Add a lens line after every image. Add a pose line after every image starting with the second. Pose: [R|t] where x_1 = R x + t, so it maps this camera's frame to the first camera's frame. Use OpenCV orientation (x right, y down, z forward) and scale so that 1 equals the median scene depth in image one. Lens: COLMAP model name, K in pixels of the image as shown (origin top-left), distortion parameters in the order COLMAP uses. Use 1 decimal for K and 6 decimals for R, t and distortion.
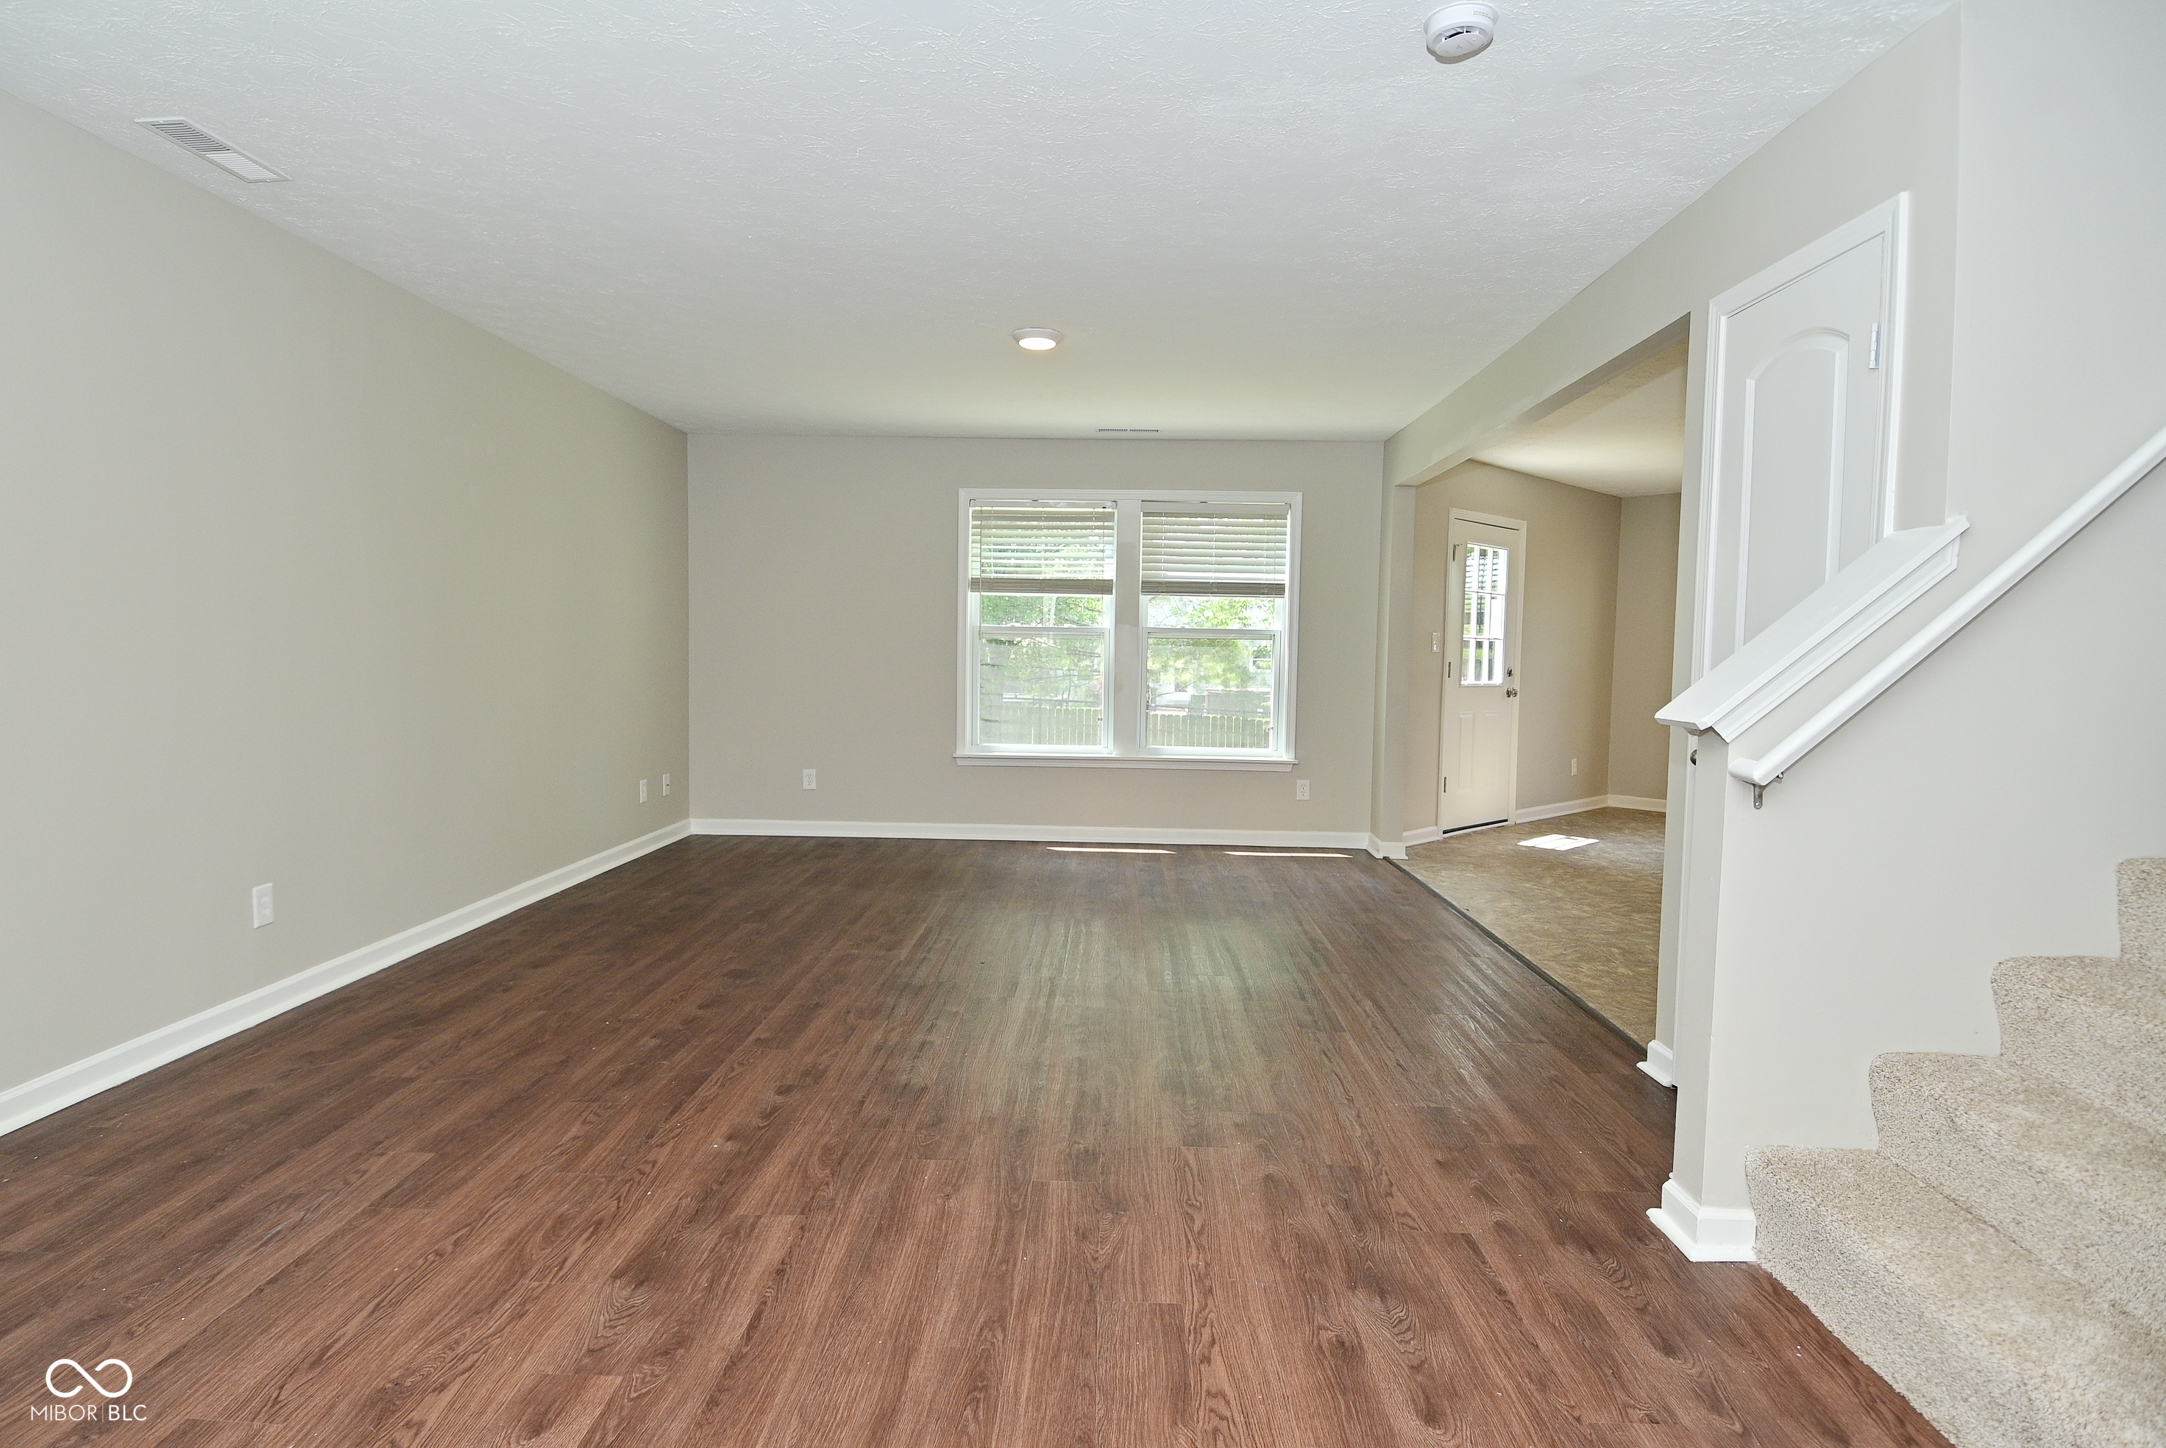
lens RADIAL K [[1129.3, 0, 1080.8], [0, 1129.3, 715.1], [0, 0, 1]] dist [0.035875, -0.036624]
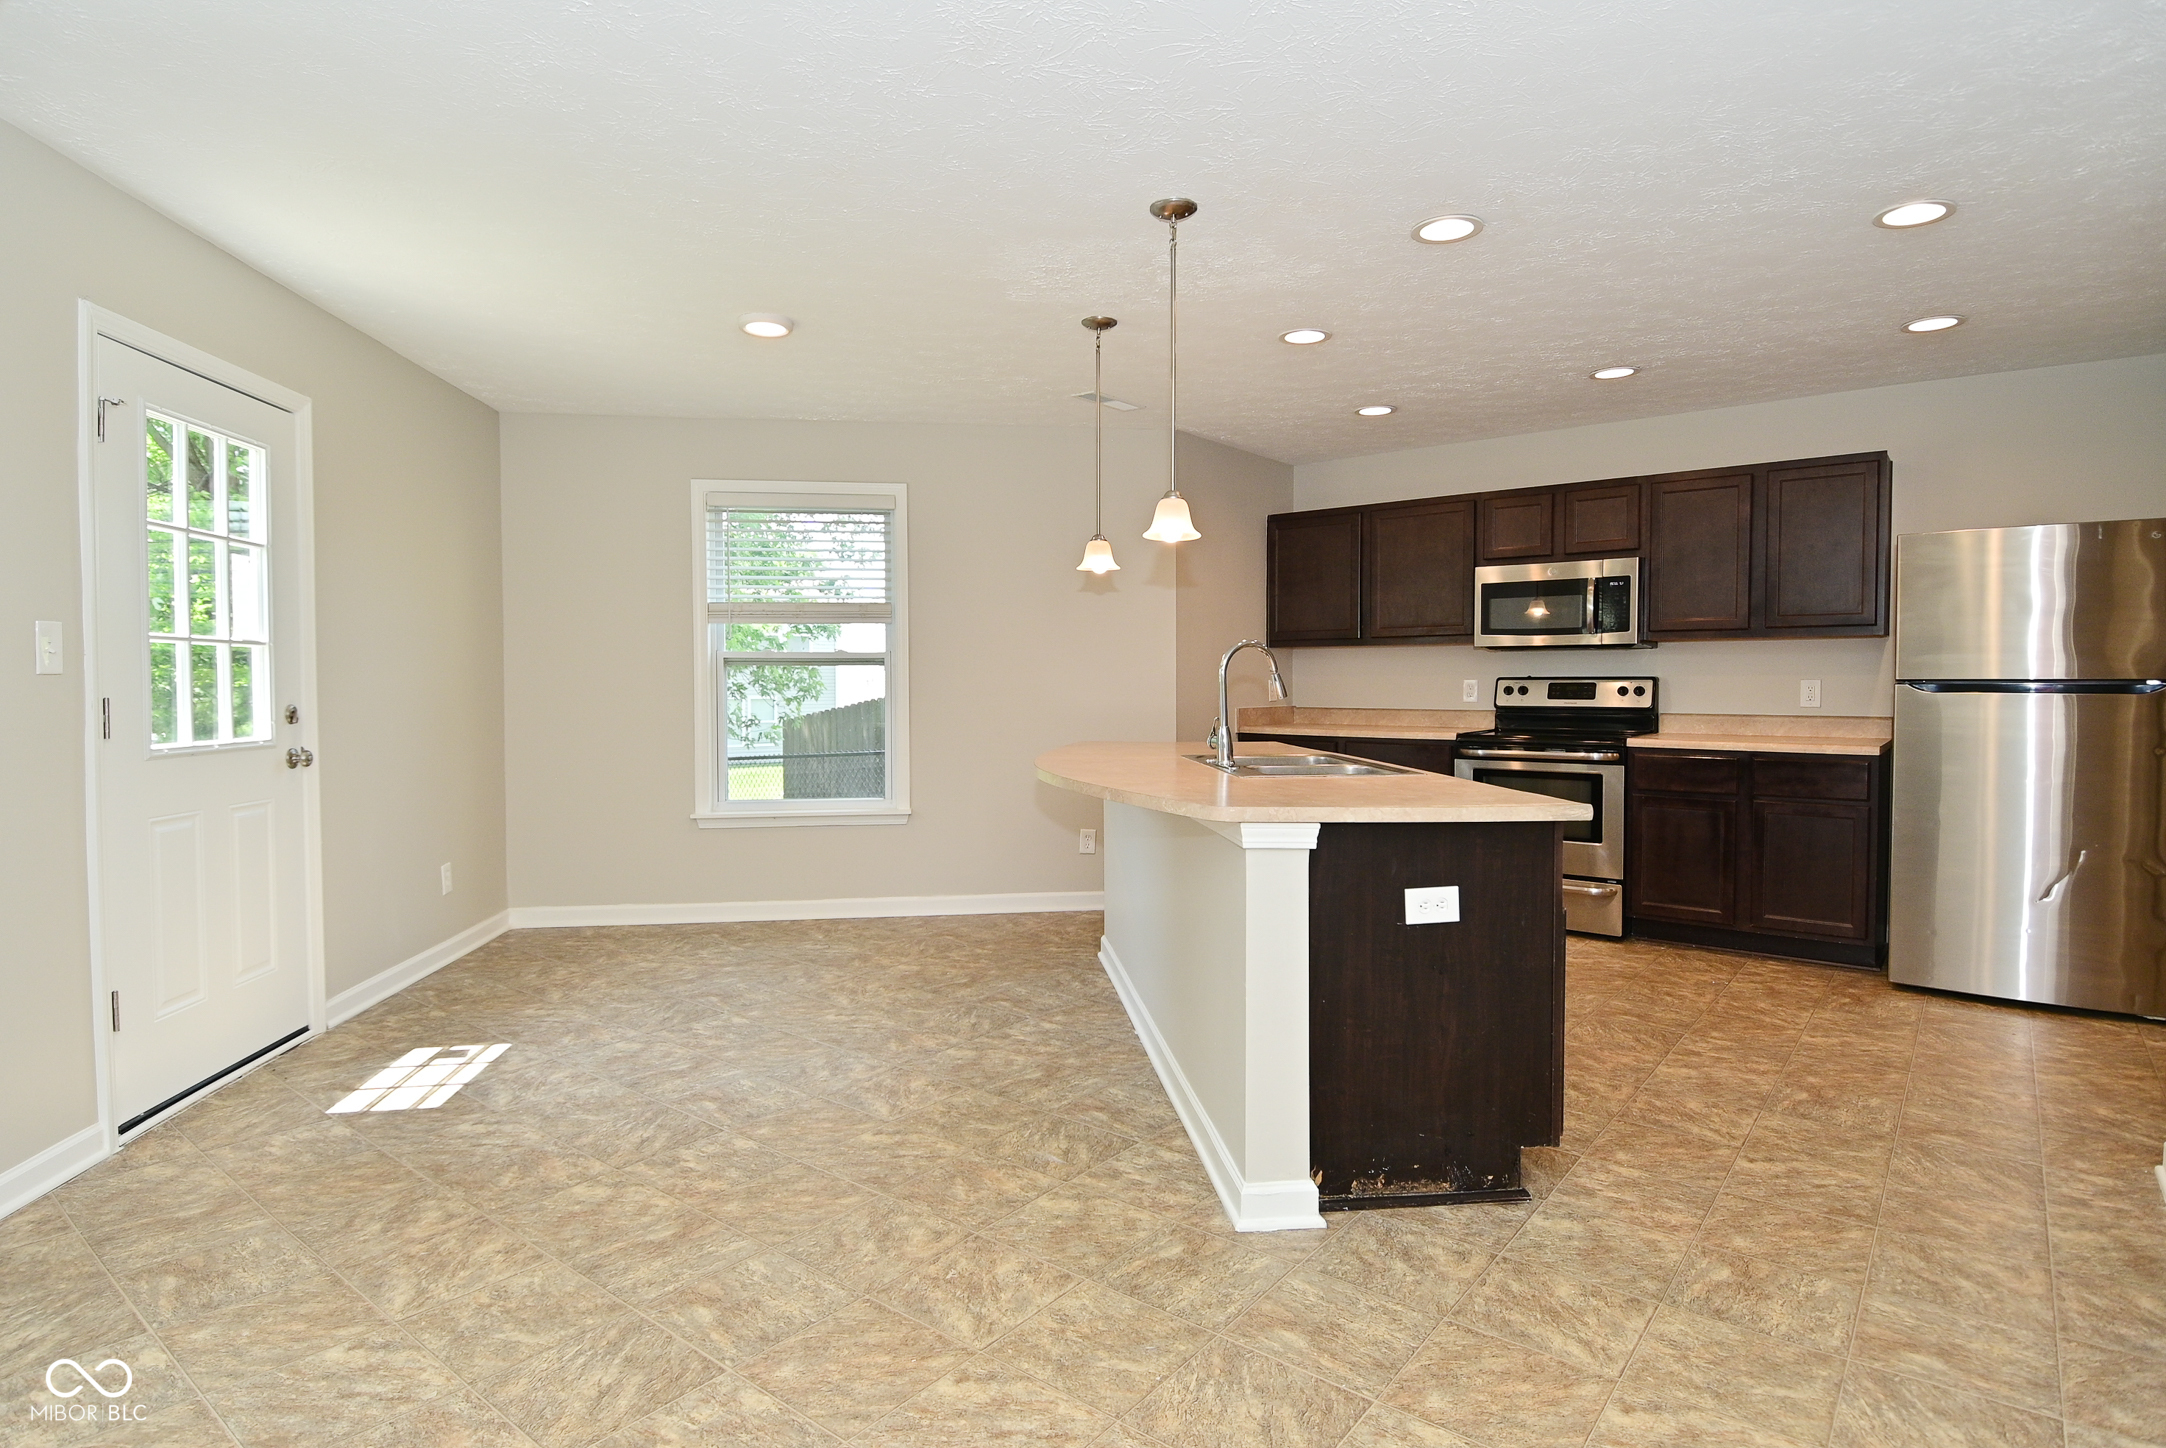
lens RADIAL K [[1129.3, 0, 1111.1], [0, 1129.3, 732.8], [0, 0, 1]] dist [0.035875, -0.036624]
pose [[0.585689, -0.057785, 0.808474, 0.230494], [0.058314, 0.997875, 0.029077, -0.028834], [-0.808436, 0.030115, 0.587814, 0.527358]]
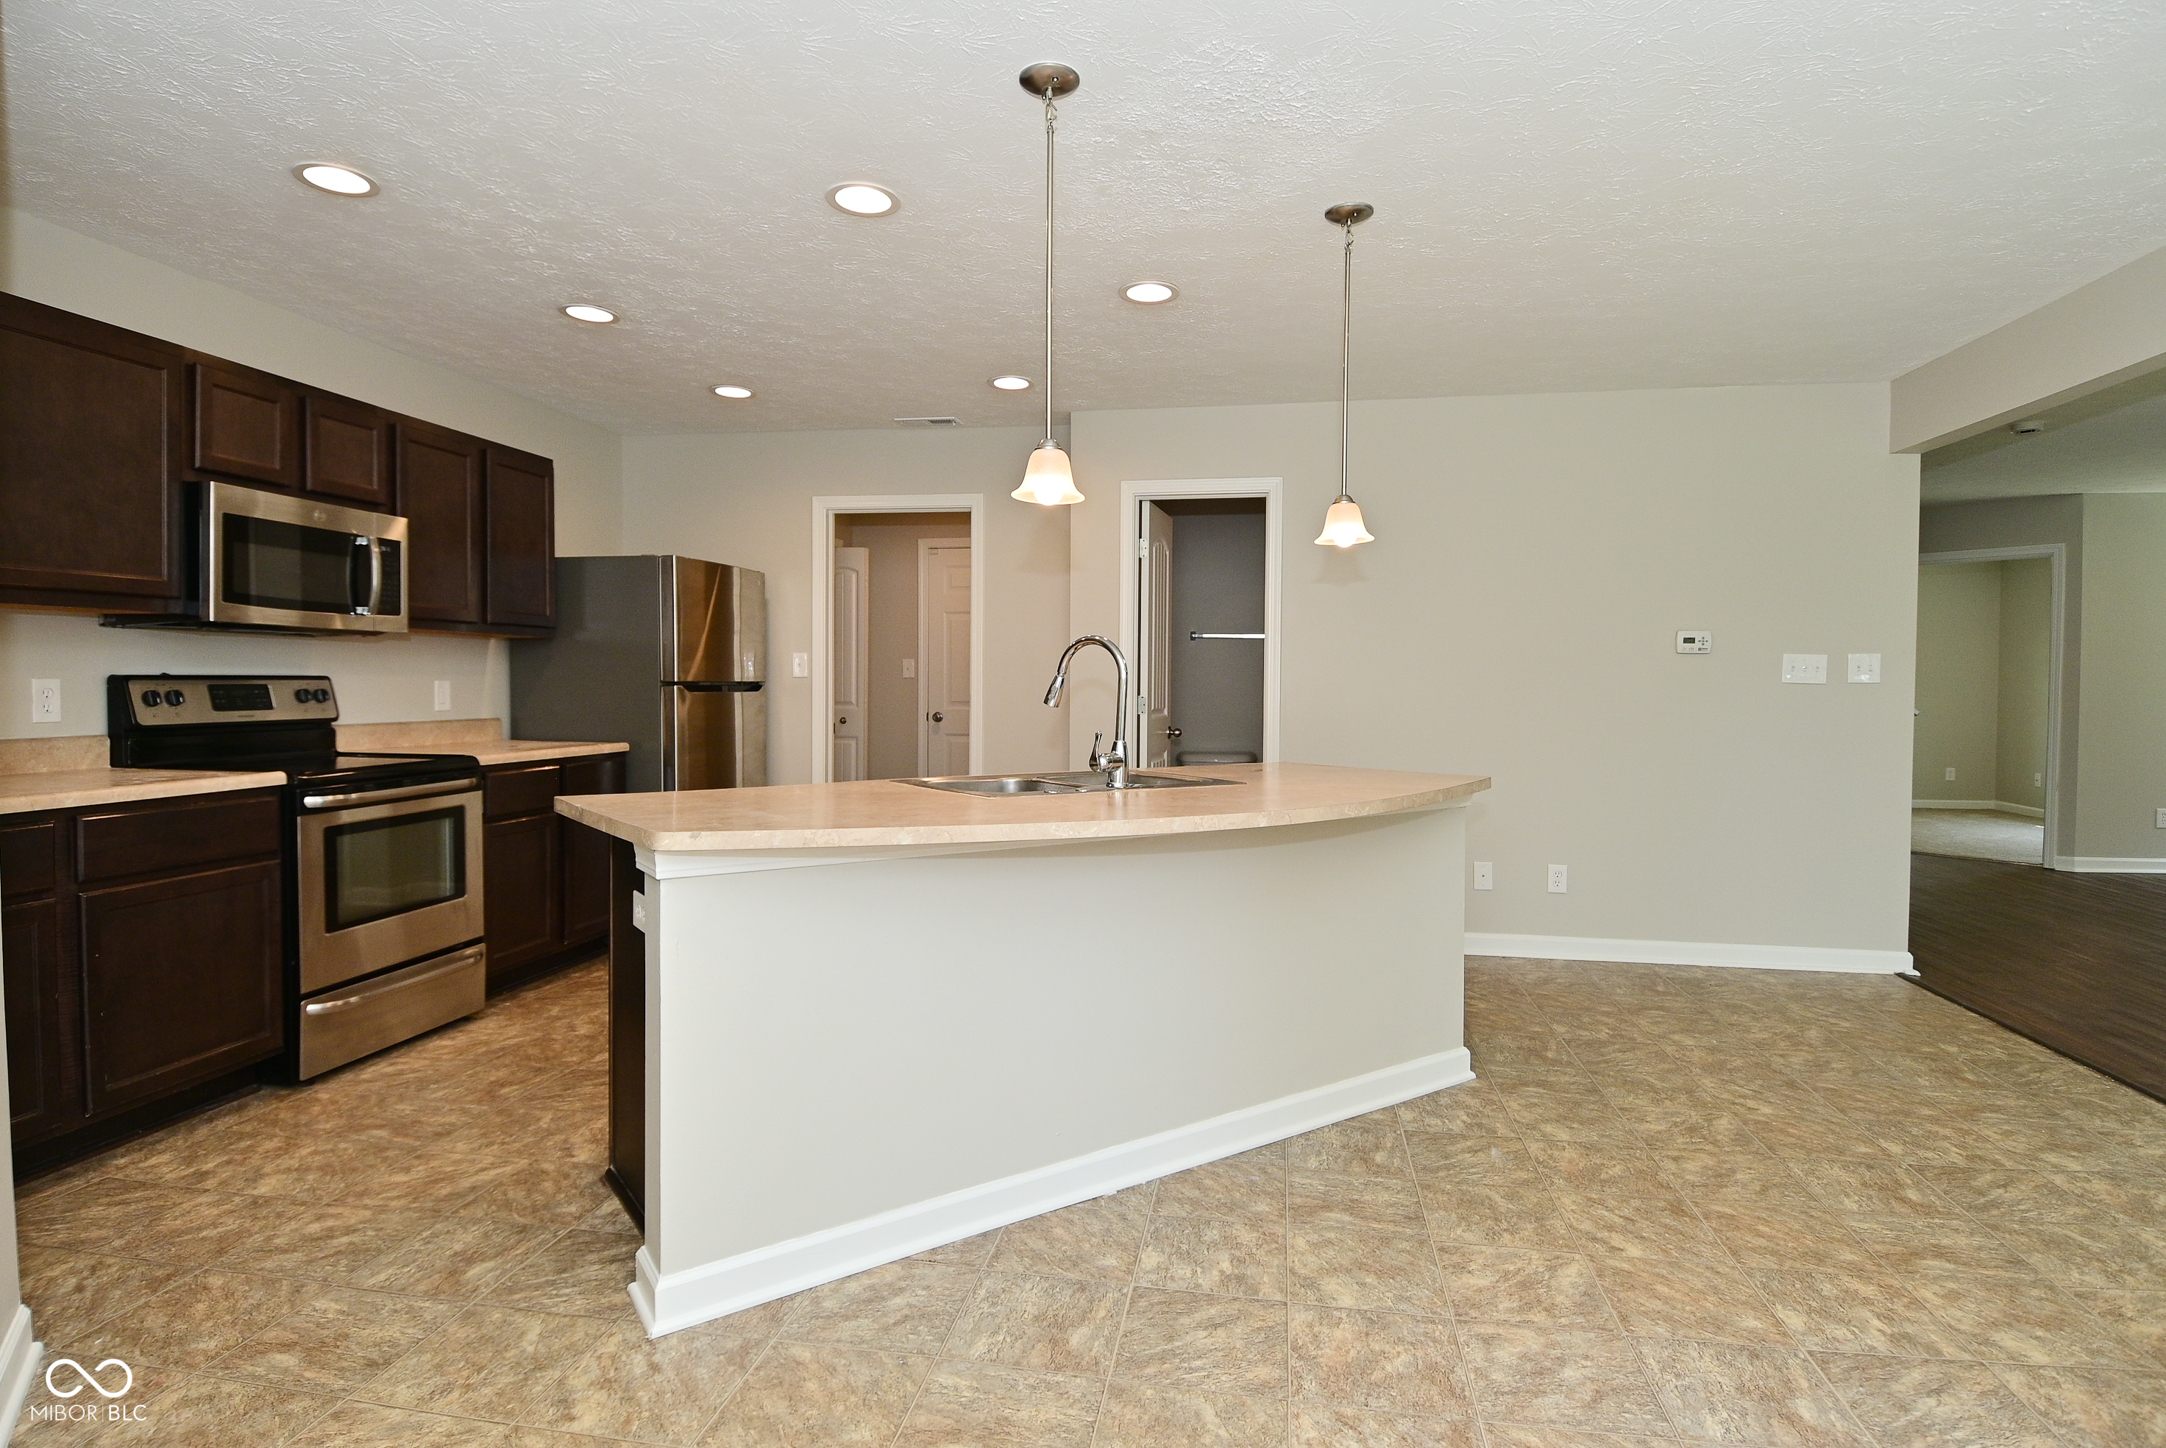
lens RADIAL K [[1129.3, 0, 1089.1], [0, 1129.3, 702.5], [0, 0, 1]] dist [0.035875, -0.036624]
pose [[-0.989218, -0.025962, 0.144128, 0.634830], [-0.013920, 0.996373, 0.083942, -0.063845], [-0.145785, 0.081031, -0.985992, 1.215987]]
